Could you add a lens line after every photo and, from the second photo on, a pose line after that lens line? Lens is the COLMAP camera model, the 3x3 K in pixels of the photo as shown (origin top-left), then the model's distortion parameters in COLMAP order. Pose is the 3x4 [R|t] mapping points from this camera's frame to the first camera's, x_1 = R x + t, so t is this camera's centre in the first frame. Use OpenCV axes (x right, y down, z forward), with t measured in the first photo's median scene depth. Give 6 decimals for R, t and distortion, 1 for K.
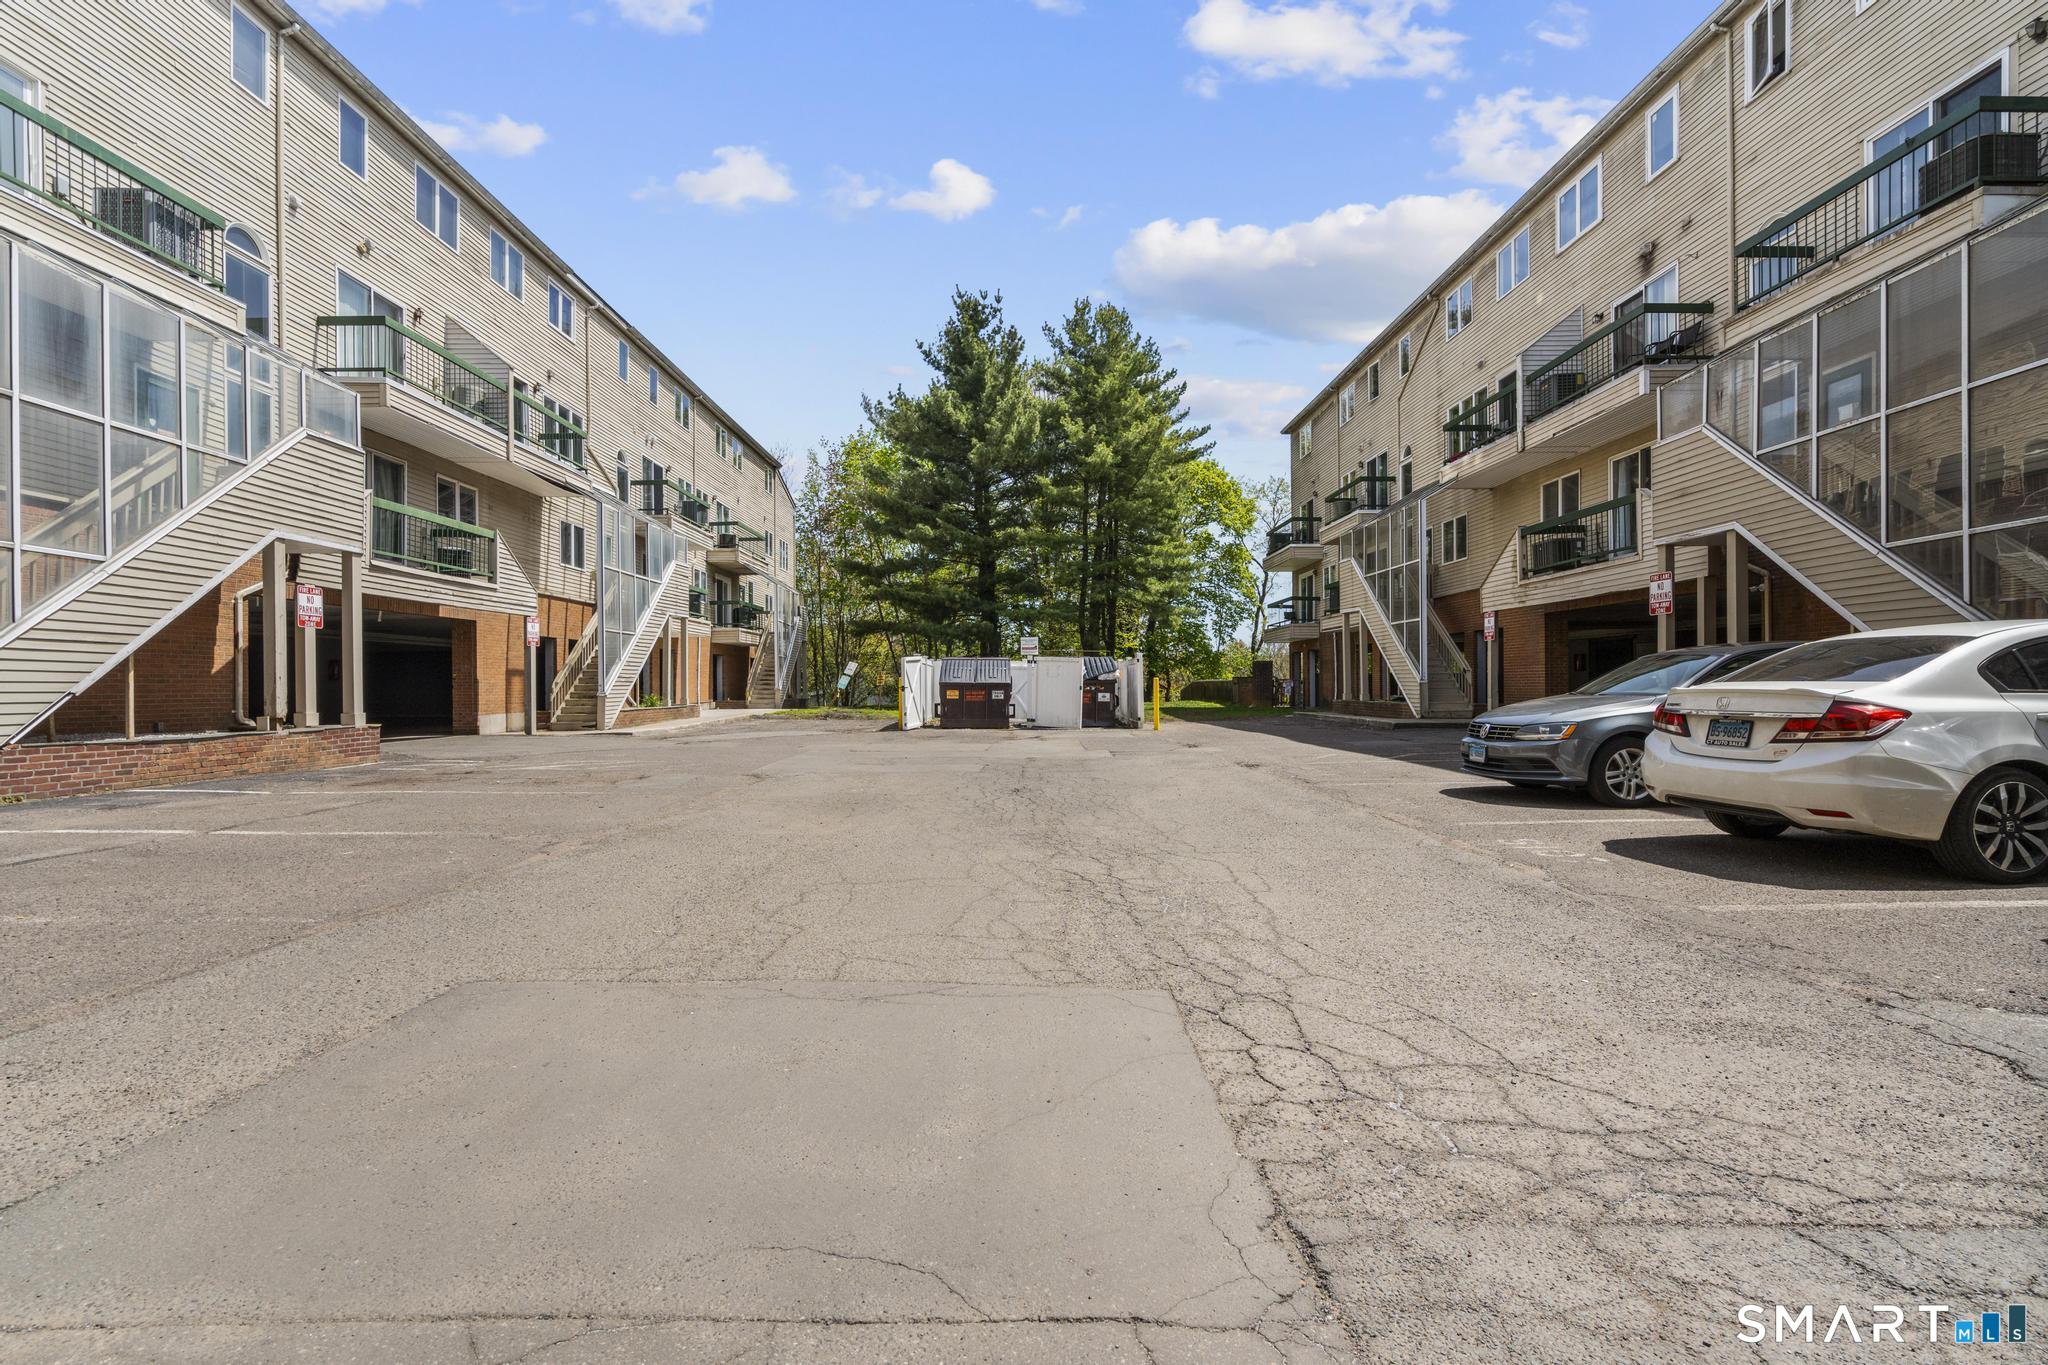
lens RADIAL K [[915.3, 0, 1027.7], [0, 915.3, 686.8], [0, 0, 1]] dist [-0.007797, 0.003186]
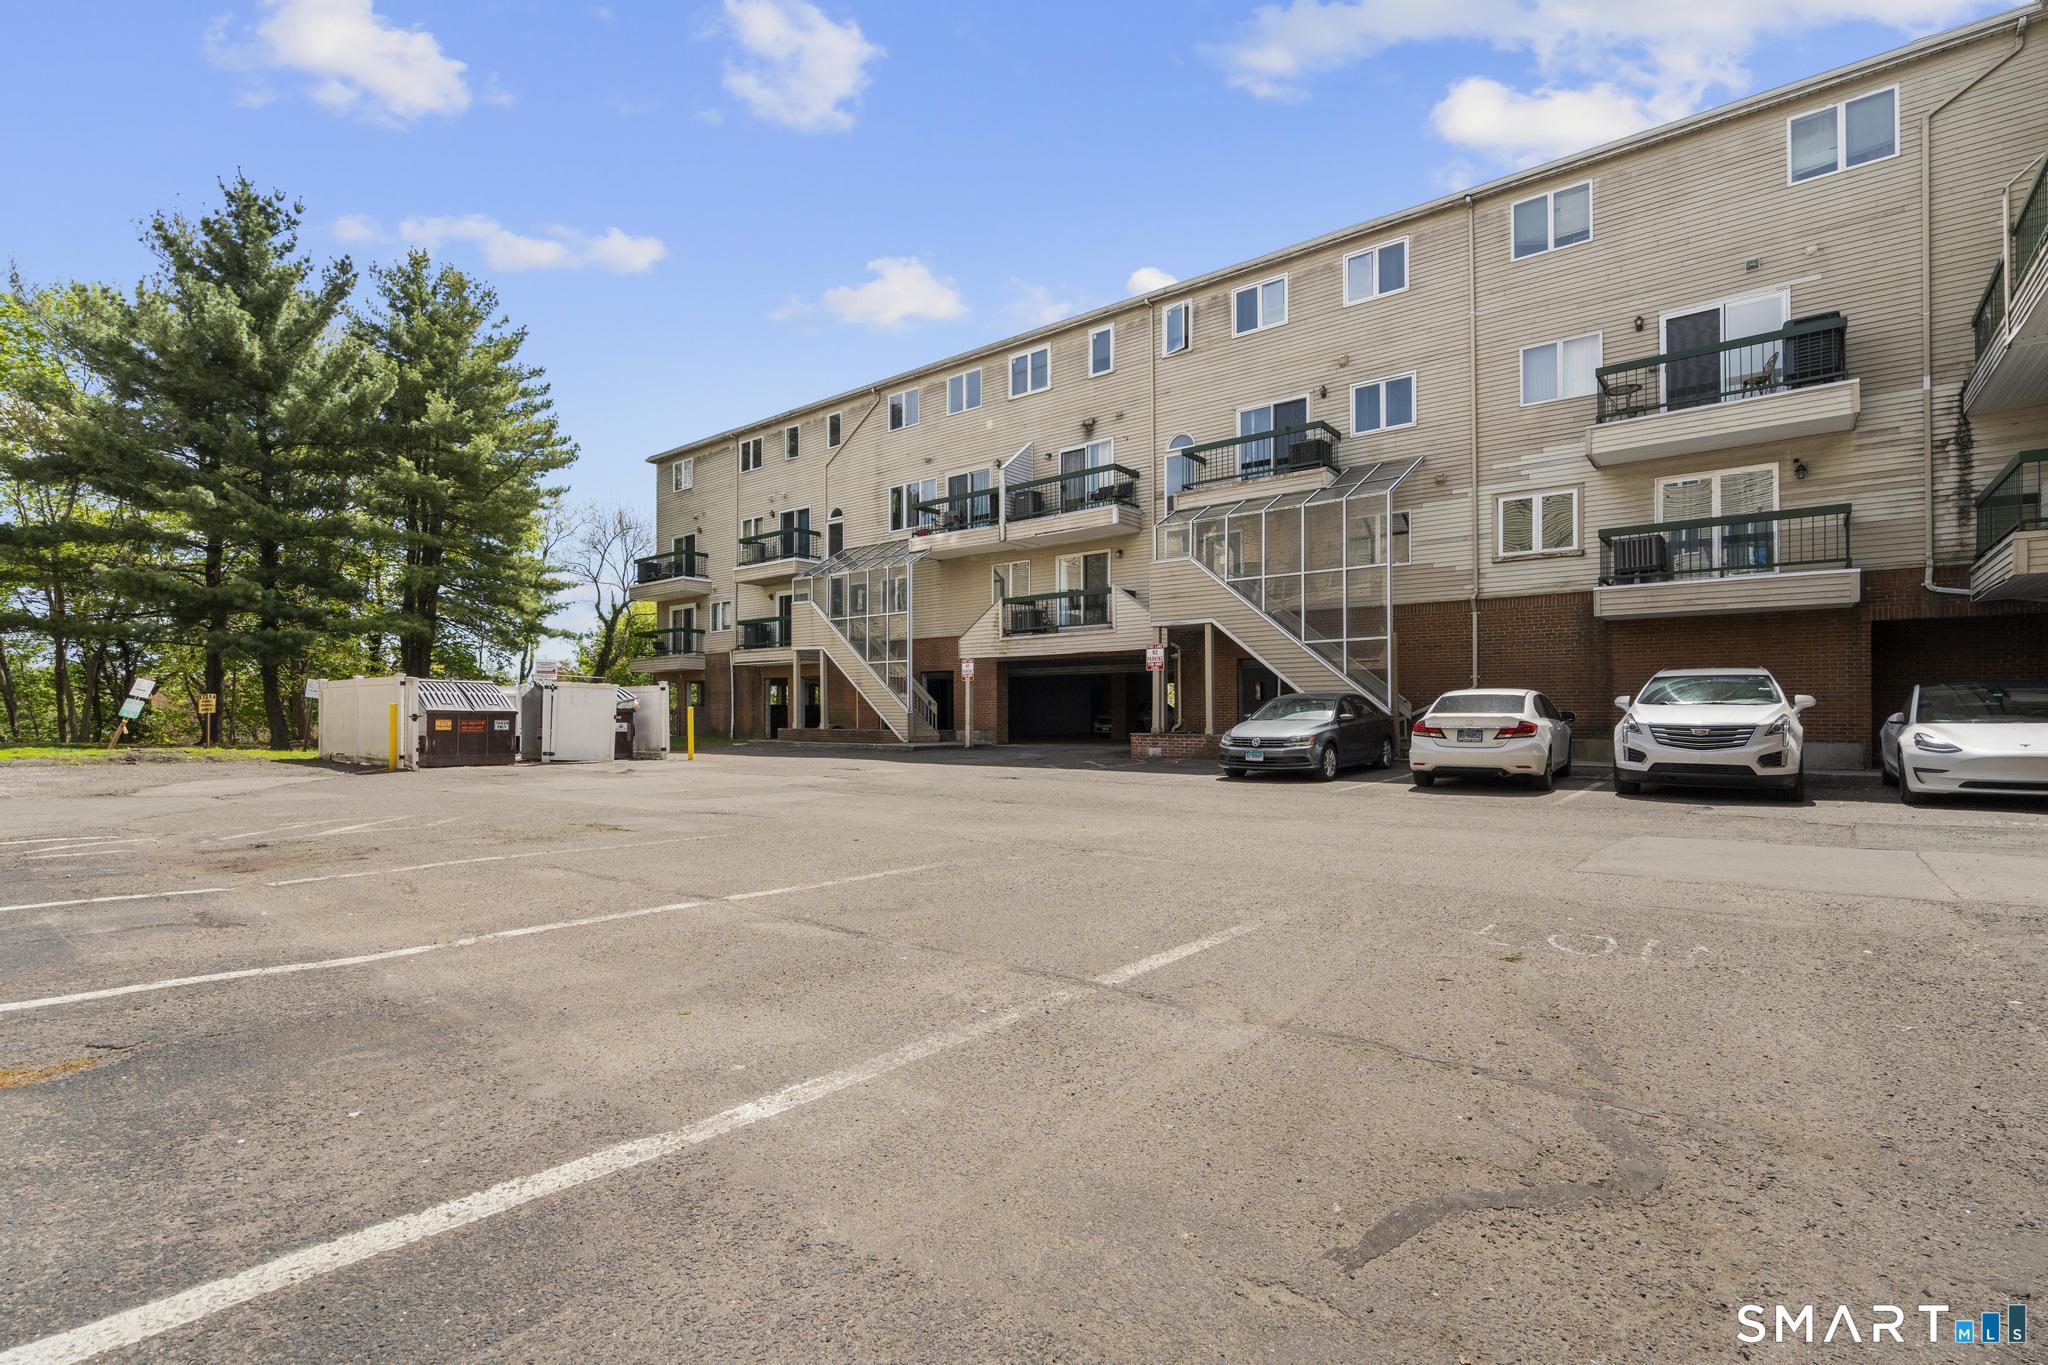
lens RADIAL K [[915.3, 0, 1031.2], [0, 915.3, 698.3], [0, 0, 1]] dist [-0.007797, 0.003186]
pose [[0.649348, 0.017458, 0.760291, -0.361130], [-0.000945, 0.999754, -0.022149, 0.002037], [-0.760491, 0.013664, 0.649205, 0.080619]]
